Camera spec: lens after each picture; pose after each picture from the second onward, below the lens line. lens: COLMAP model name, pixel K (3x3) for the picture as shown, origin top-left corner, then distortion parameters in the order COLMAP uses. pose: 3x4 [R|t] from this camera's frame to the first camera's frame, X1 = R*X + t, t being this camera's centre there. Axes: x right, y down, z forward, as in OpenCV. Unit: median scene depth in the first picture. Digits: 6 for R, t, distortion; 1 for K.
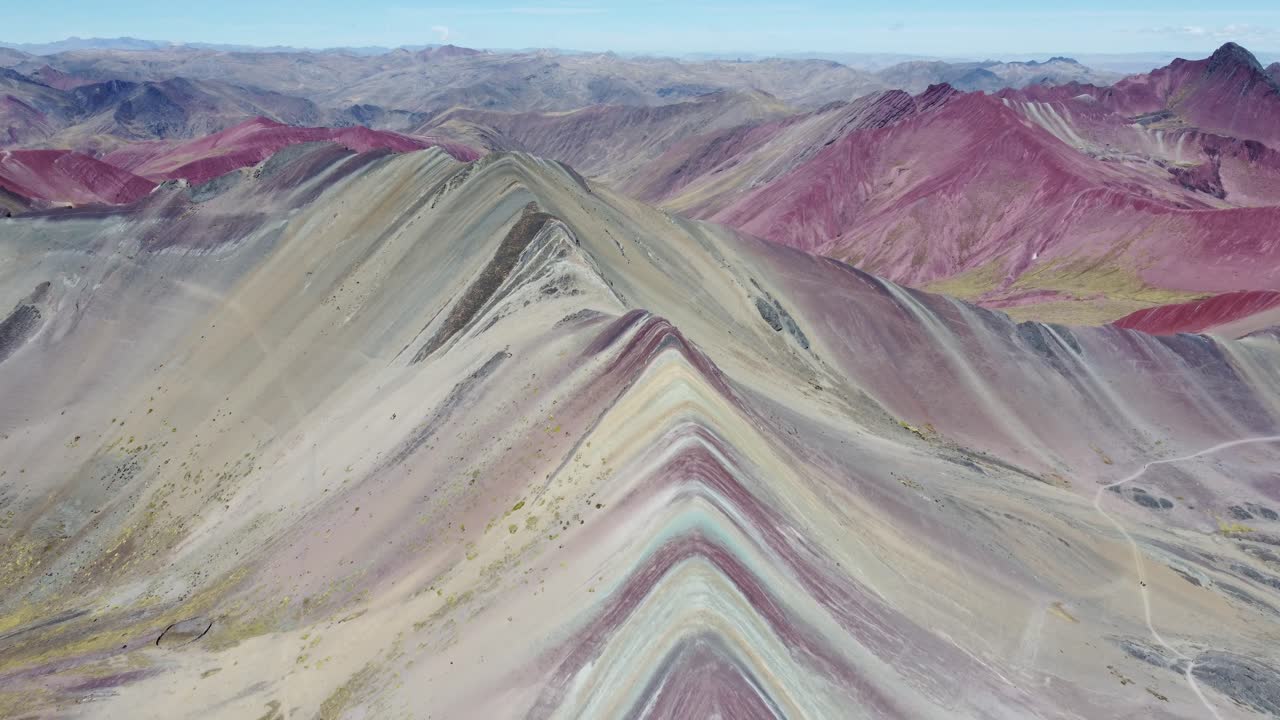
lens RADIAL K [[949.6, 0, 645.3], [0, 949.6, 357.7], [0, 0, 1]] dist [-0.051289, 0.010658]
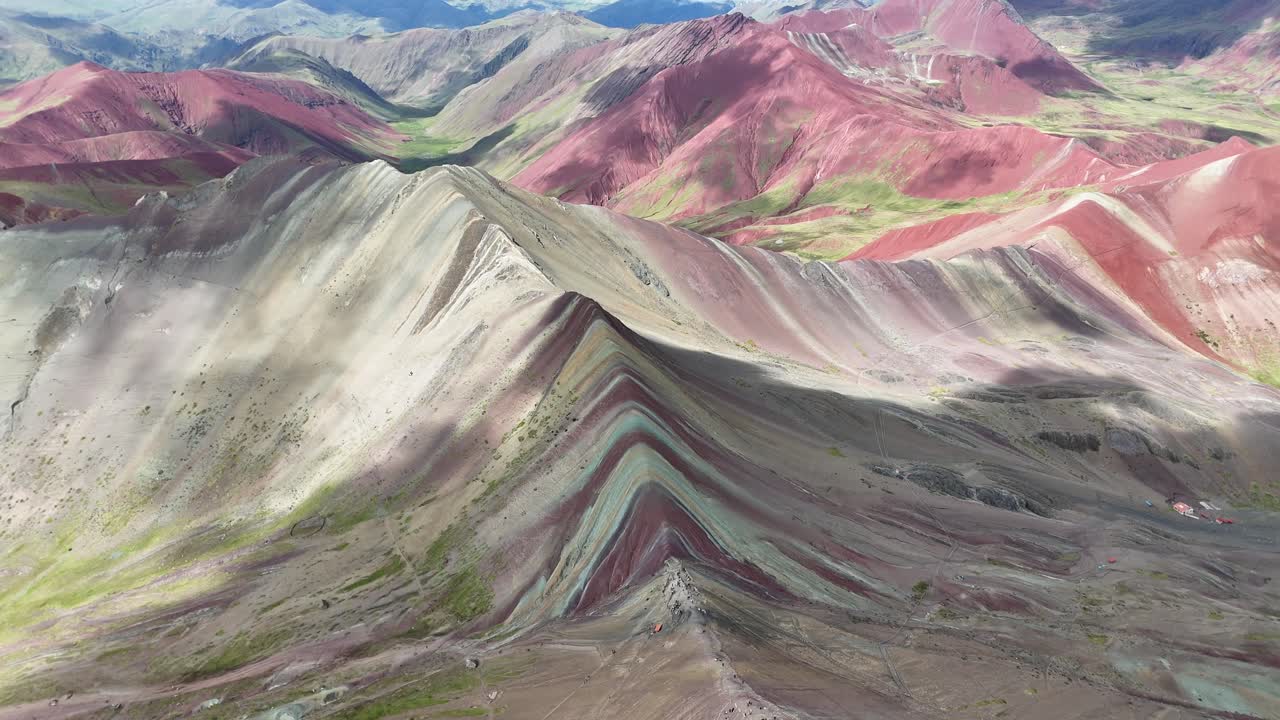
lens RADIAL K [[949.6, 0, 636.7], [0, 949.6, 364.2], [0, 0, 1]] dist [-0.051289, 0.010658]
pose [[0.978826, -0.094670, 0.181487, -0.172393], [0.070159, 0.988080, 0.137022, -0.122949], [-0.192296, -0.121388, 0.973800, -0.489366]]
